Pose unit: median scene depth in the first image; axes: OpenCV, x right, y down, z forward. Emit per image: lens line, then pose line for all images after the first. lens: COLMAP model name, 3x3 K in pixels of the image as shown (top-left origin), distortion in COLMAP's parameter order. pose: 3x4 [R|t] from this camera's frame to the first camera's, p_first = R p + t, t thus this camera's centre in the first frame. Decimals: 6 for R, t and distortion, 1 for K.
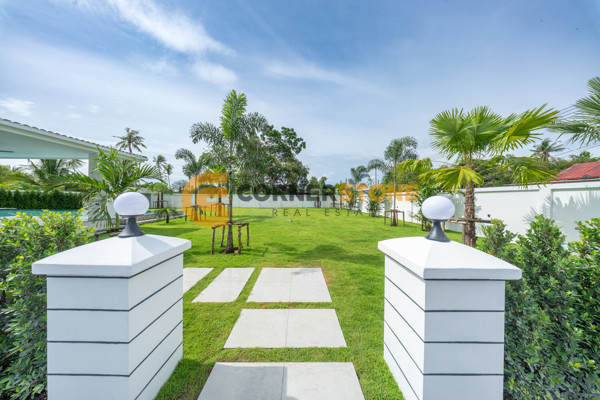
lens RADIAL K [[181.2, 0, 297.4], [0, 181.2, 198.2], [0, 0, 1]] dist [0.000046, -0.000274]
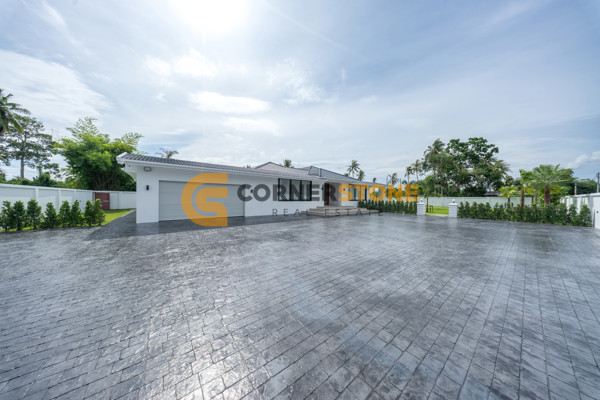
lens RADIAL K [[181.2, 0, 296.8], [0, 181.2, 199.8], [0, 0, 1]] dist [0.000046, -0.000274]
pose [[0.617648, 0.005967, -0.786432, 0.147509], [-0.009025, 0.999959, 0.000499, 0.009626], [0.786403, 0.006790, 0.617677, -0.570442]]
